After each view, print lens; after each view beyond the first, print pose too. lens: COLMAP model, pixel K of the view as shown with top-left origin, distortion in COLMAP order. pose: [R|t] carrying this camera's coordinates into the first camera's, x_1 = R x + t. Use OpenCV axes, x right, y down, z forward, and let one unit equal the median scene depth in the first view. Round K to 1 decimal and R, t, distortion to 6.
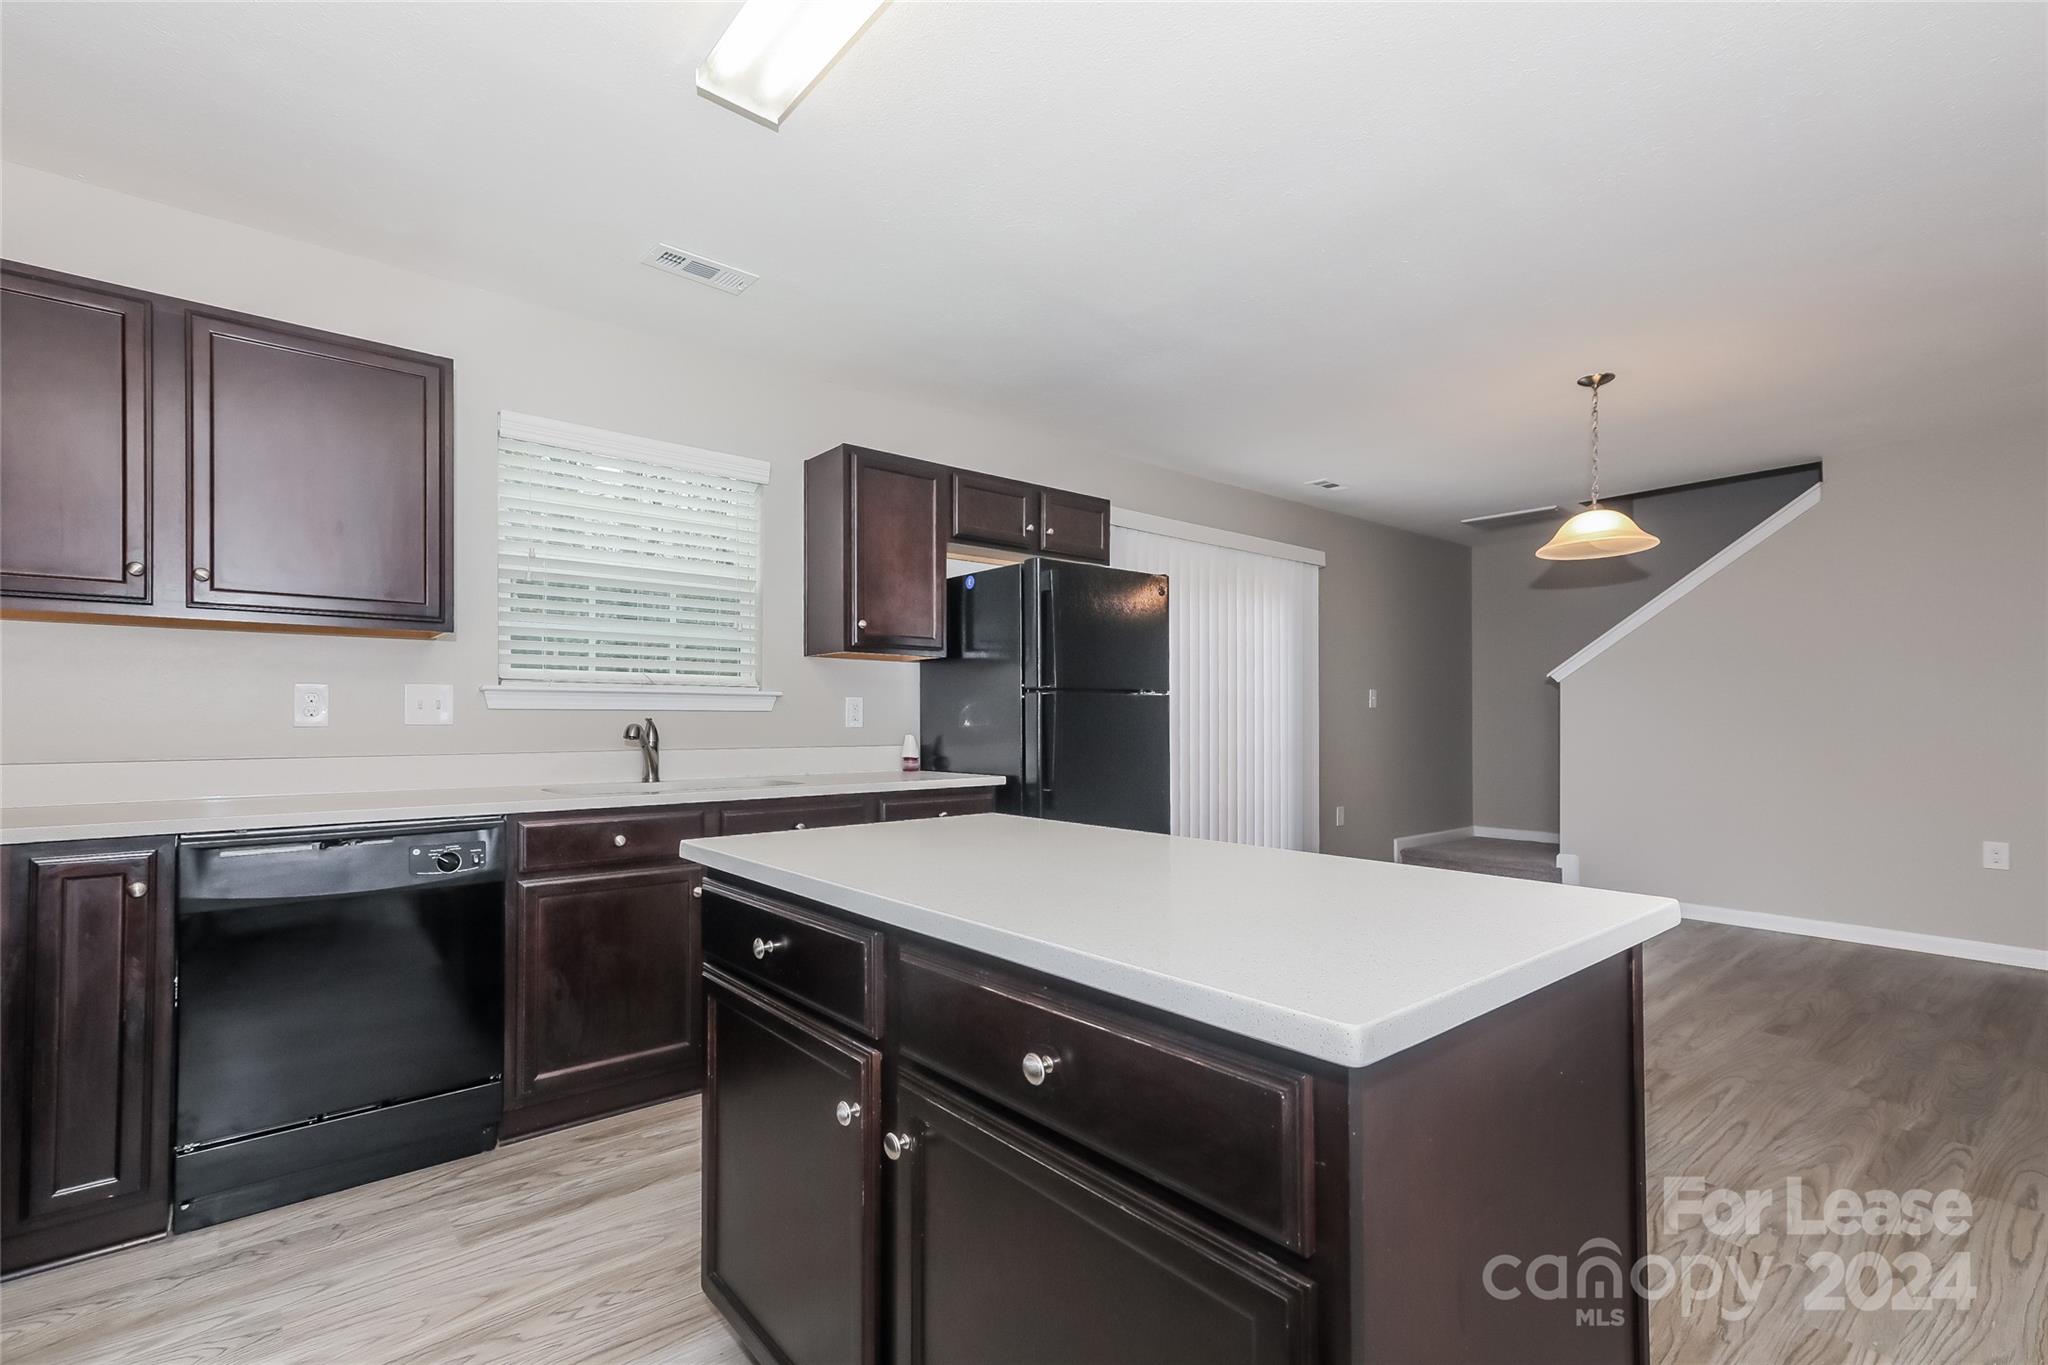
lens RADIAL K [[931.8, 0, 986.0], [0, 931.8, 716.0], [0, 0, 1]] dist [0.019642, 0.000592]
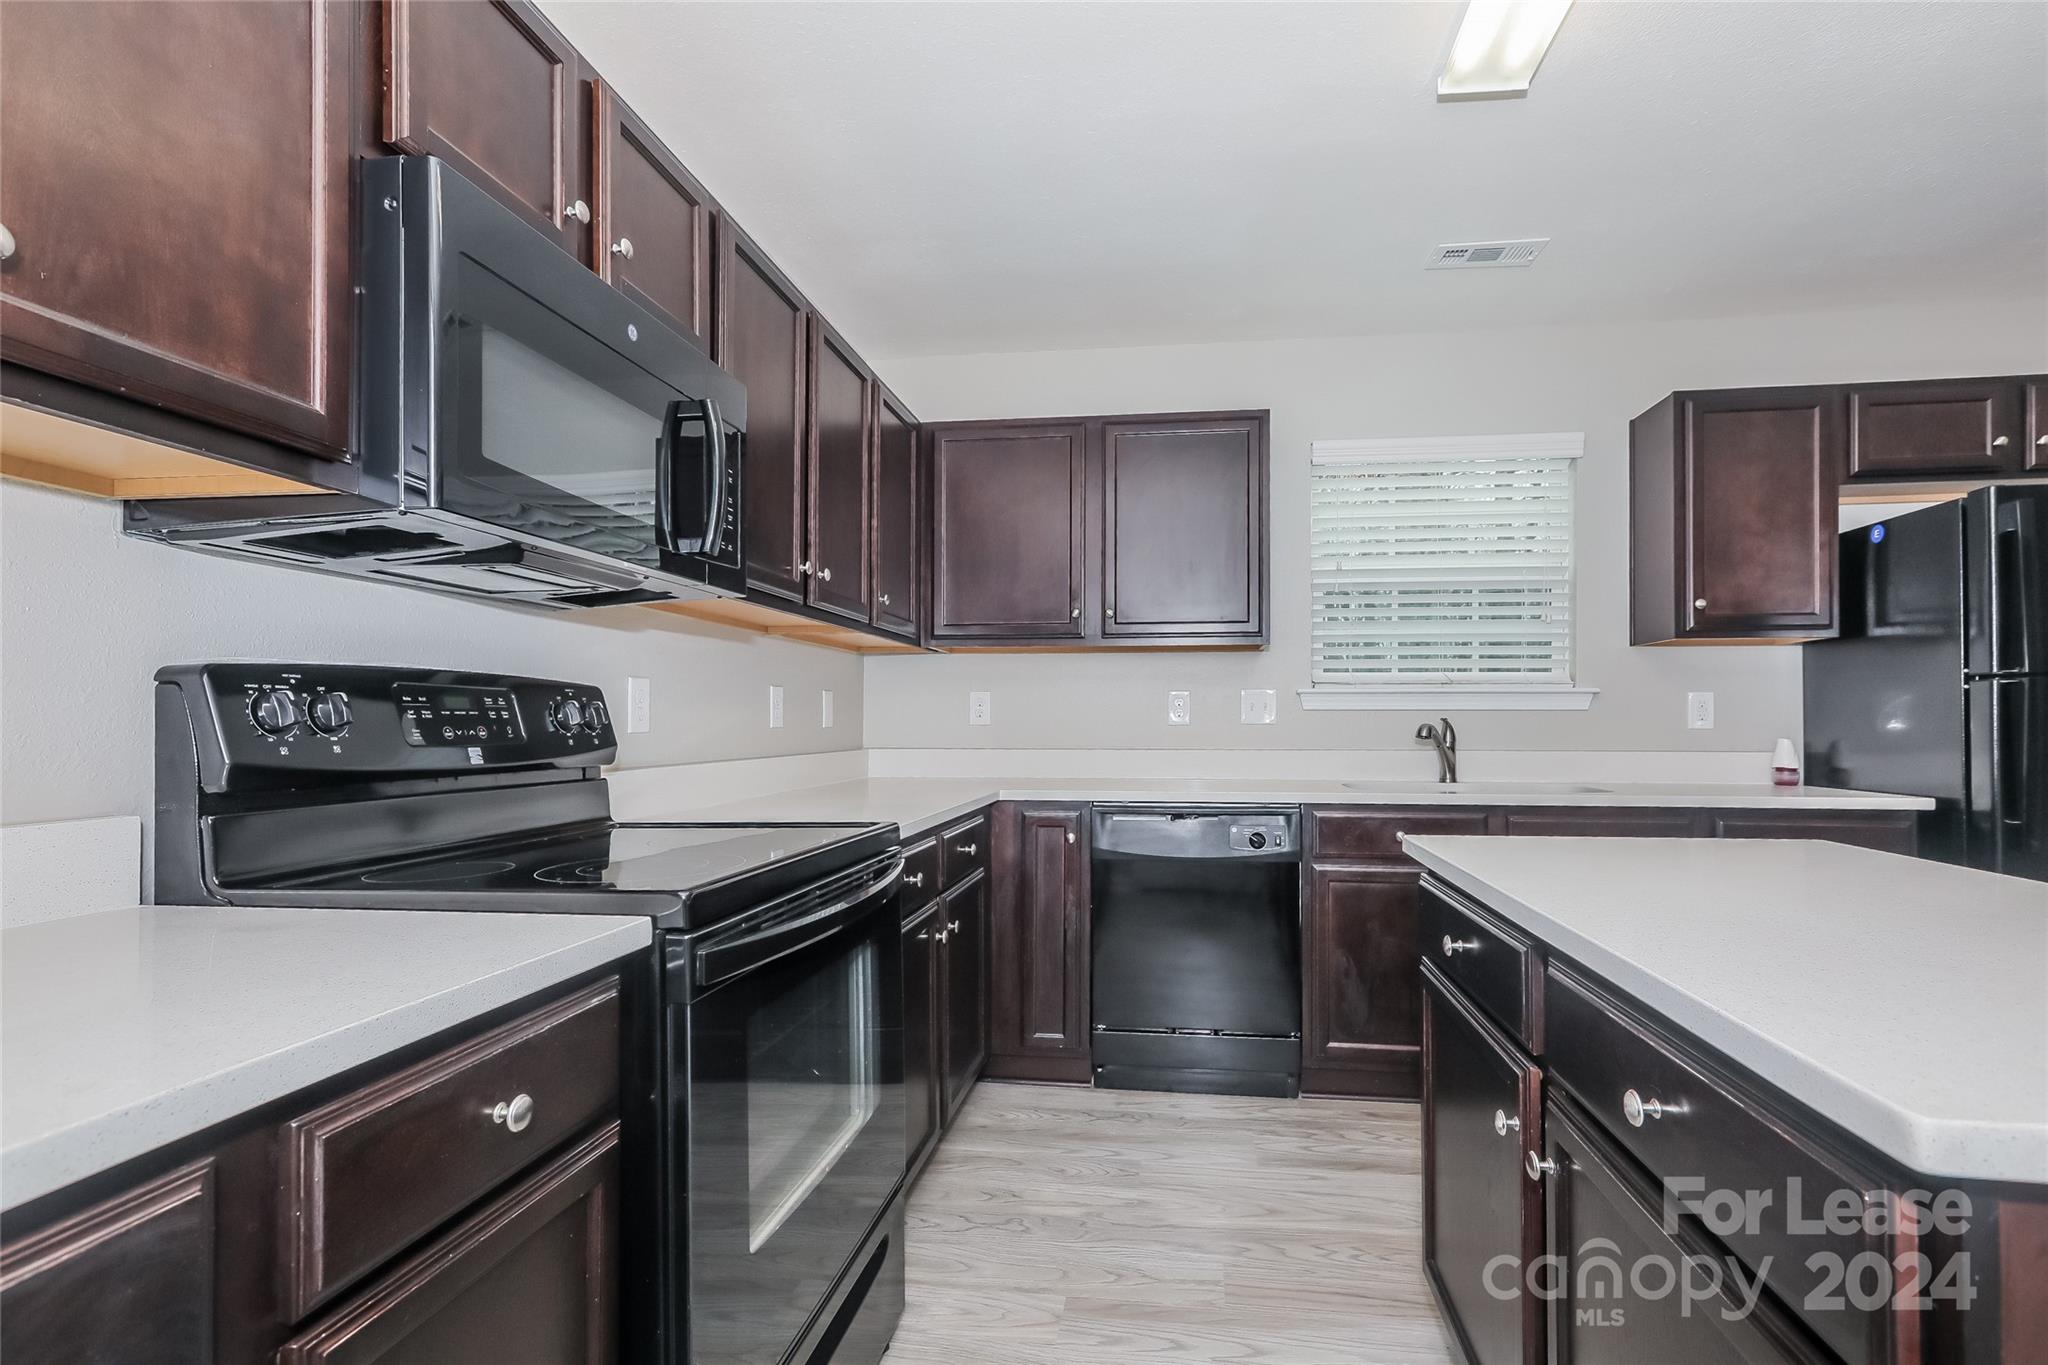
lens RADIAL K [[970.8, 0, 1027.1], [0, 970.8, 714.6], [0, 0, 1]] dist [0.001166, 0.000262]
pose [[0.662276, -0.004027, -0.749249, 0.124139], [0.002464, 0.999992, -0.003197, 0.000834], [0.749256, 0.000271, 0.662280, -0.016952]]
